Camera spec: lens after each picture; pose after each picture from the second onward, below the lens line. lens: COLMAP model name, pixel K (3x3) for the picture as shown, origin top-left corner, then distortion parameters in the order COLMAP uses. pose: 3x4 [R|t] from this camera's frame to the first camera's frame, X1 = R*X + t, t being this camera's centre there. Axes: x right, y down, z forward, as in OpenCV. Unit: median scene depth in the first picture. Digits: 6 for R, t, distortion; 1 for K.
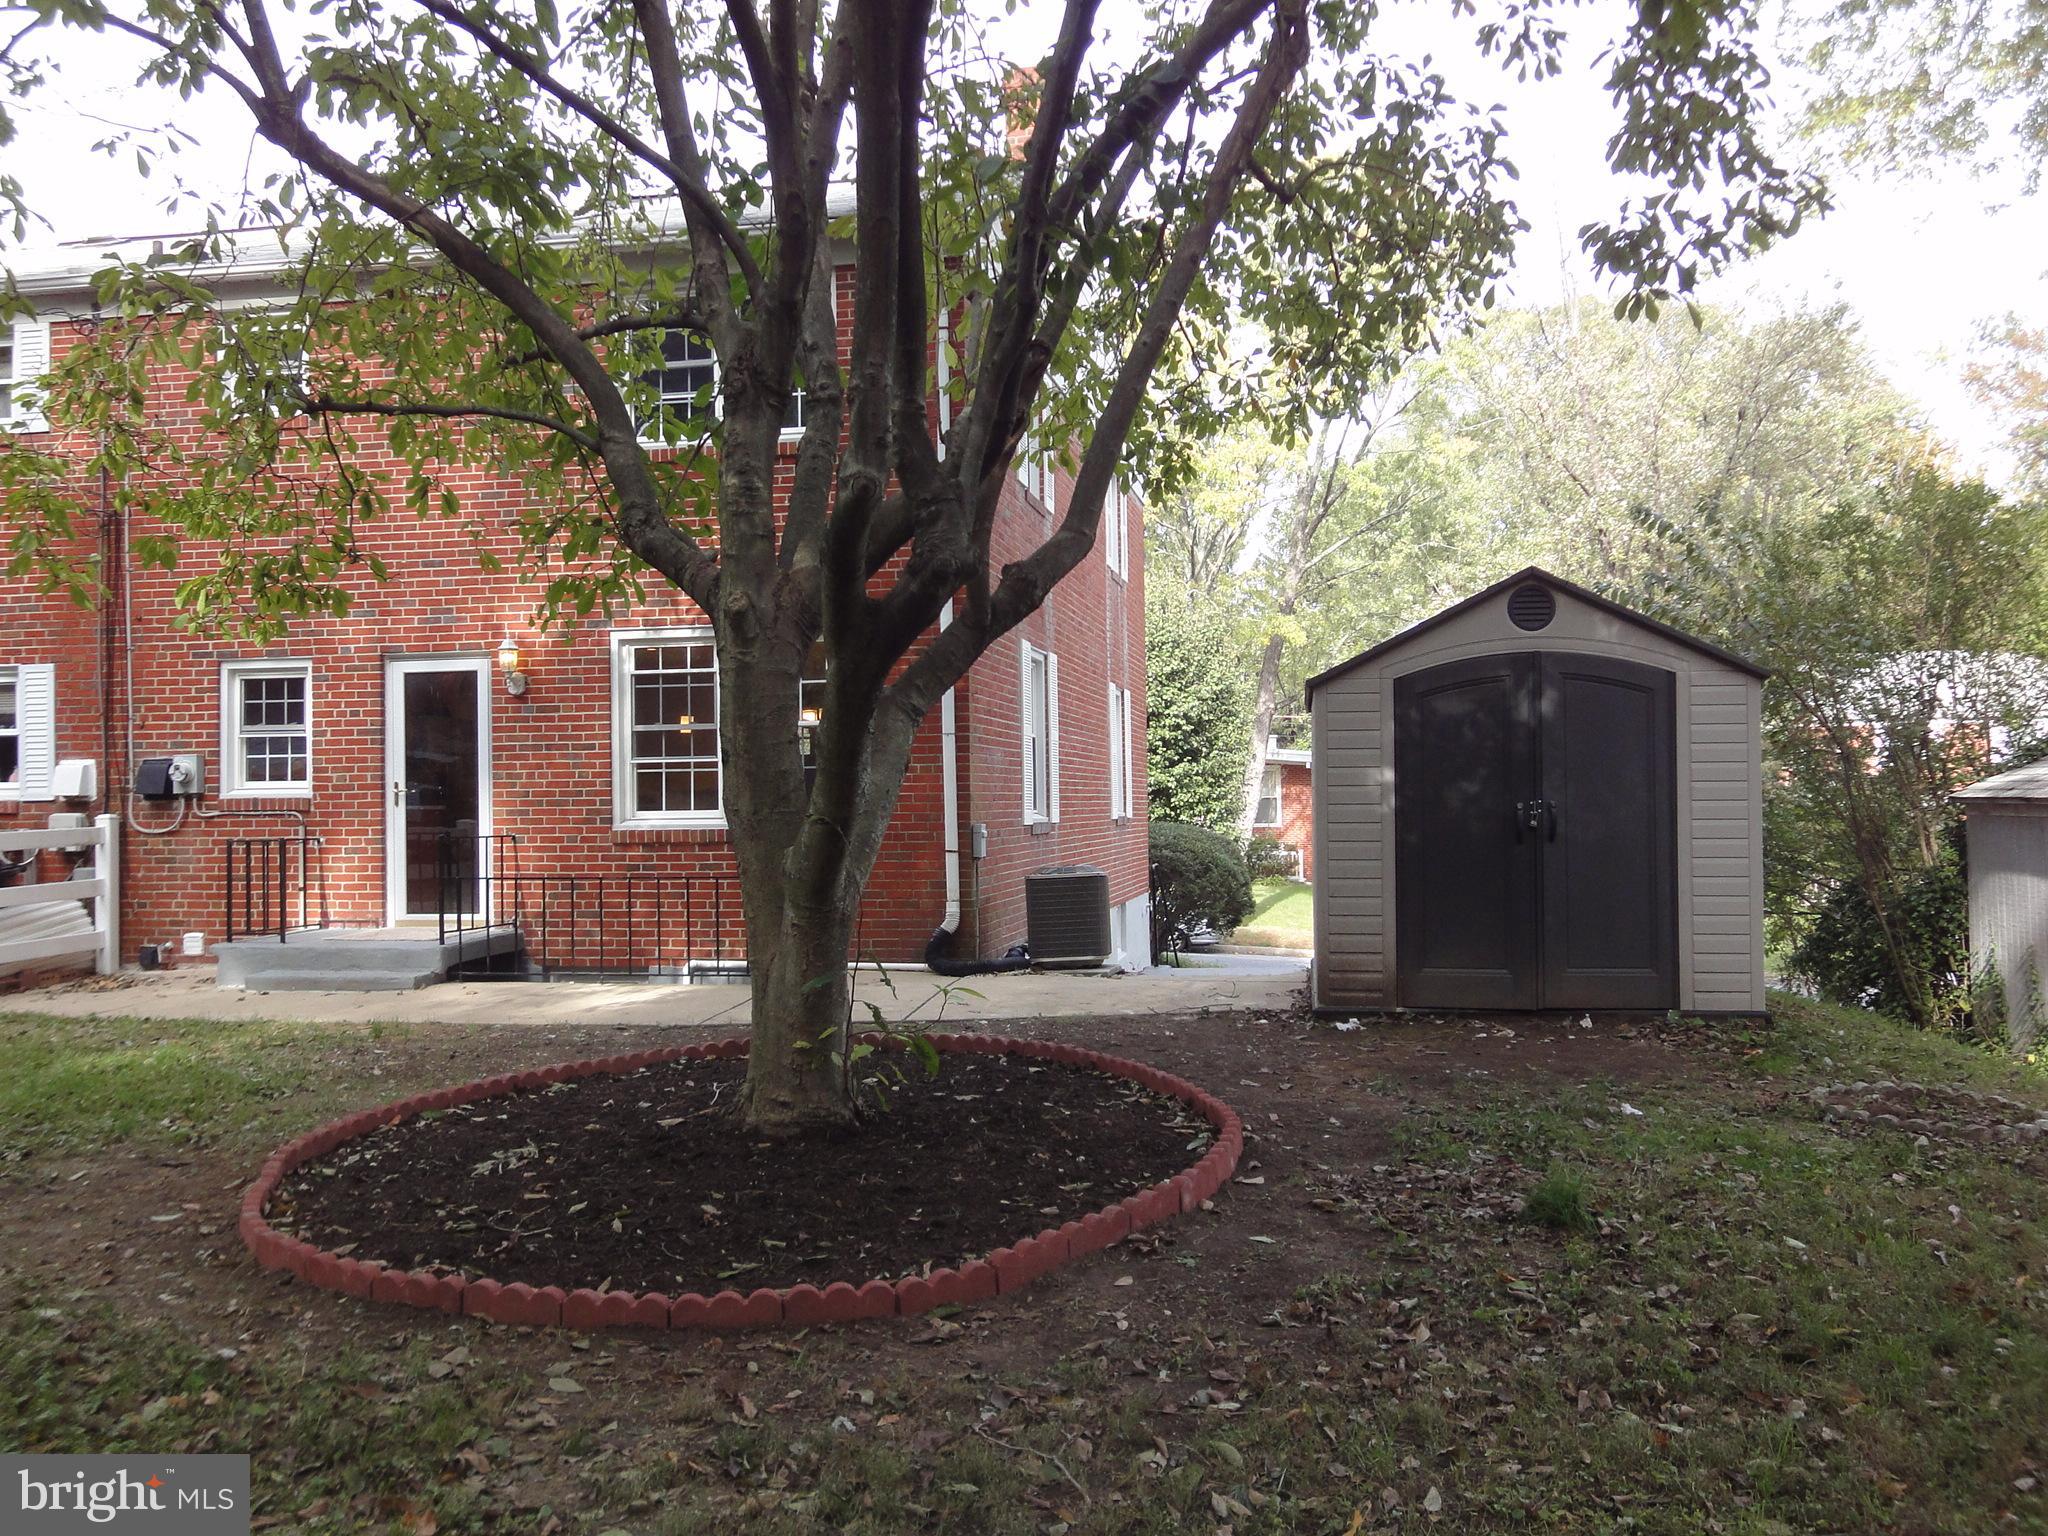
lens RADIAL K [[1733.9, 0, 1024.3], [0, 1733.9, 766.0], [0, 0, 1]] dist [-0.003015, 0.005665]
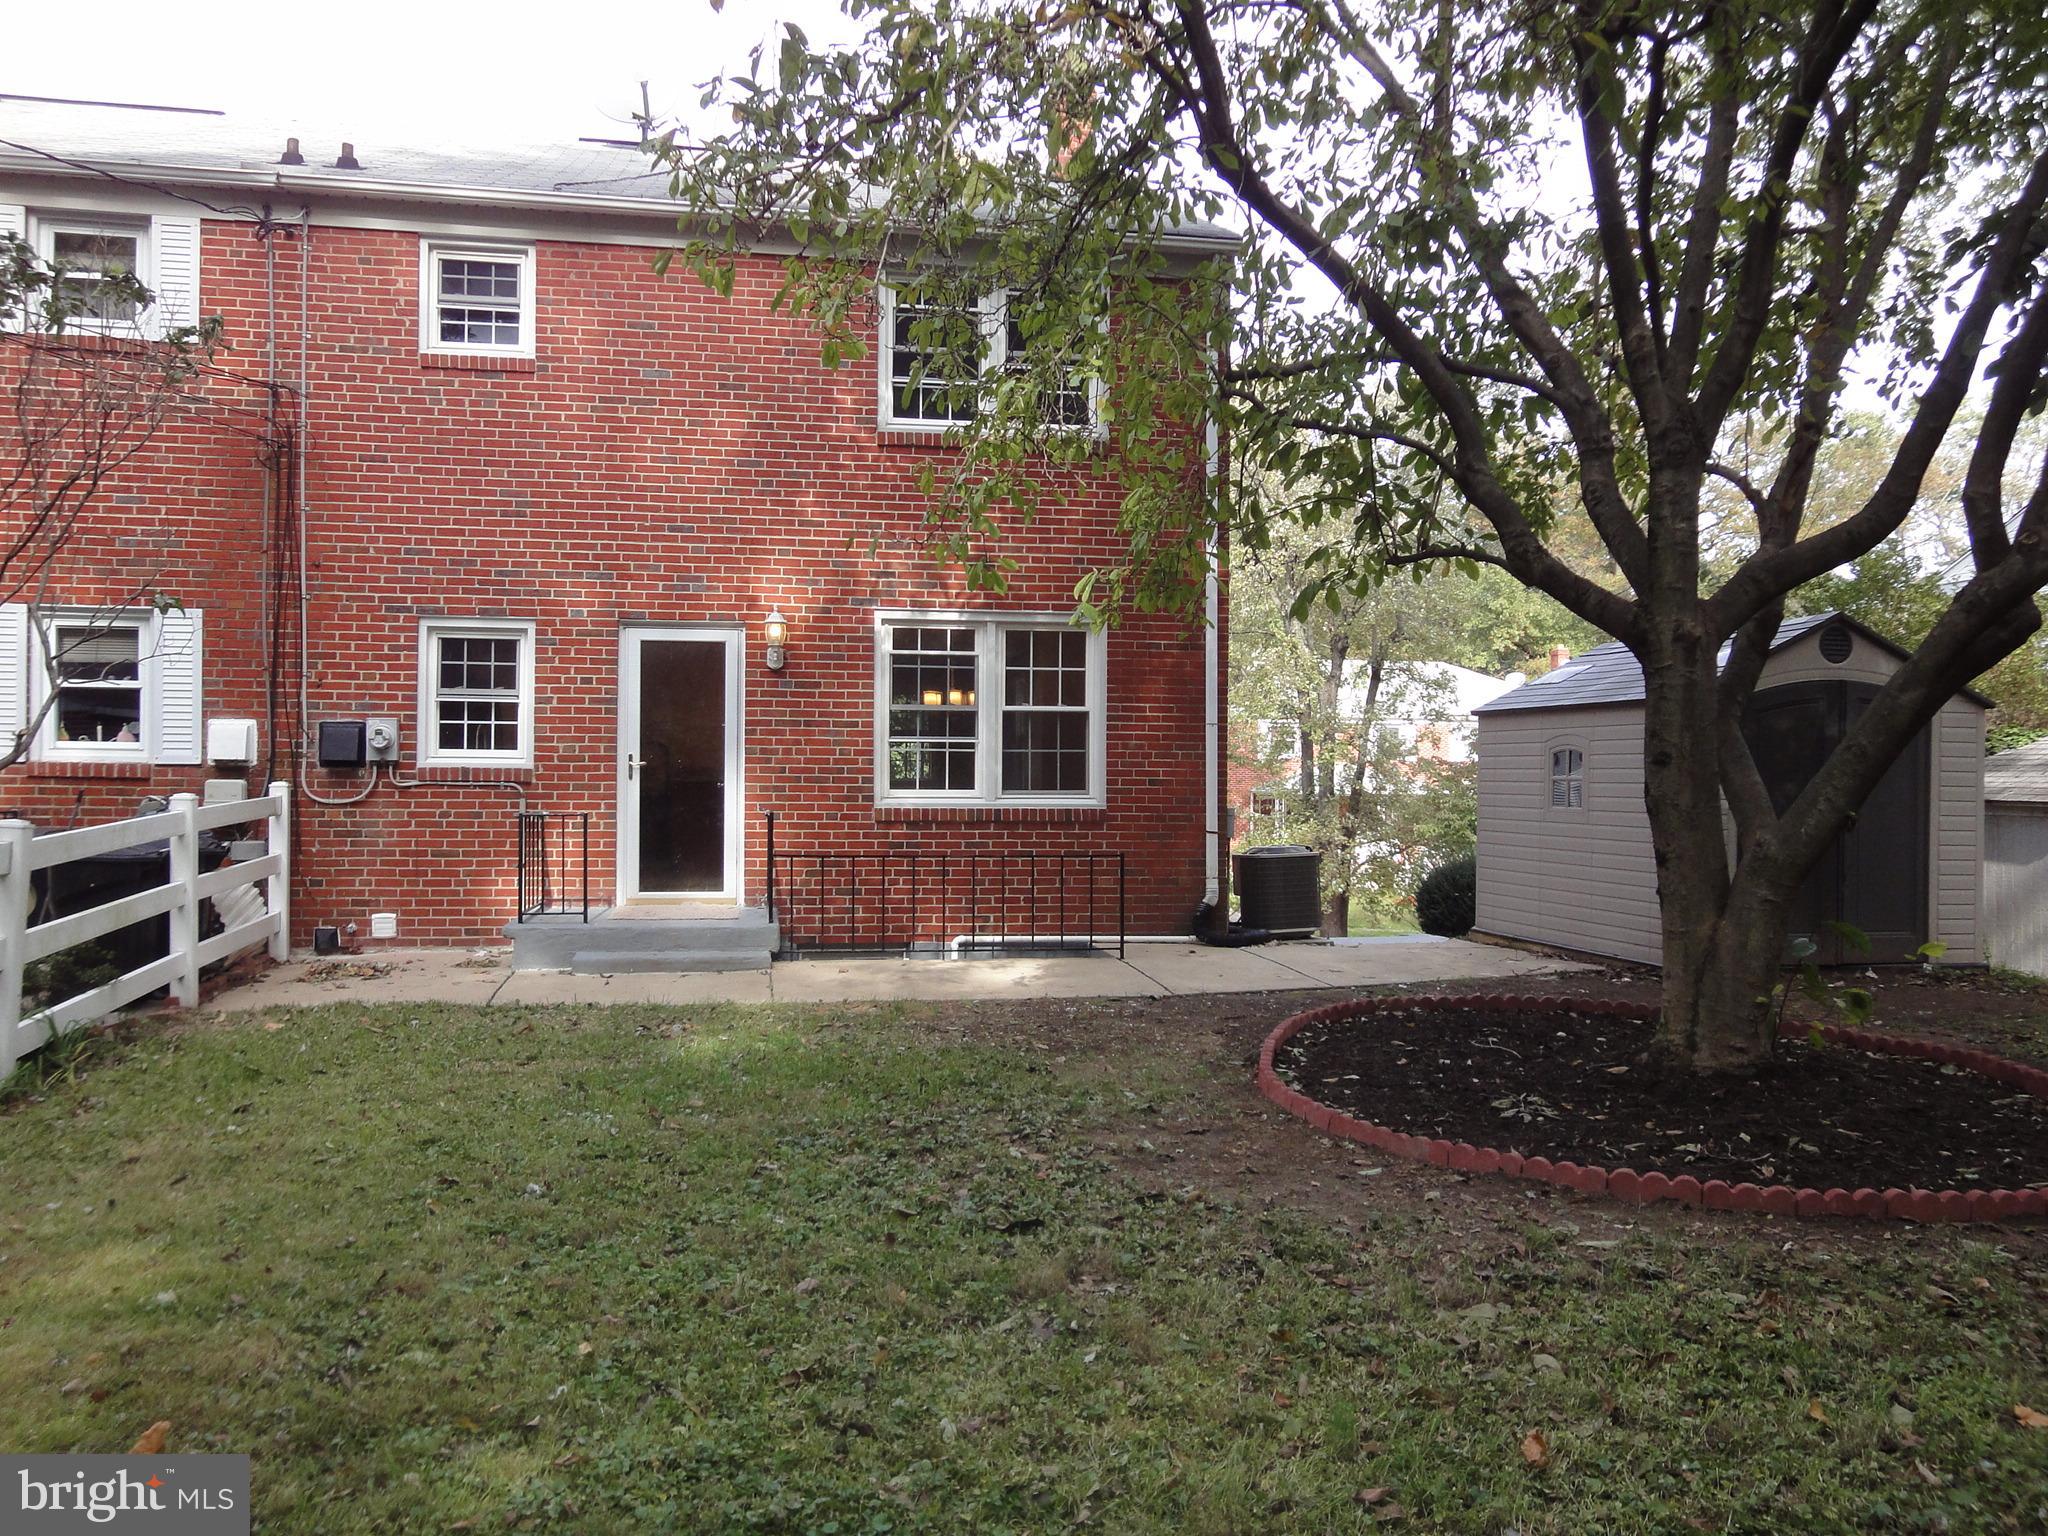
lens RADIAL K [[1733.9, 0, 1022.7], [0, 1733.9, 767.5], [0, 0, 1]] dist [-0.003015, 0.005665]
pose [[0.932663, 0.022108, 0.360070, -0.502829], [-0.027994, 0.999546, 0.011140, -0.000089], [-0.359660, -0.020469, 0.932859, 0.029289]]
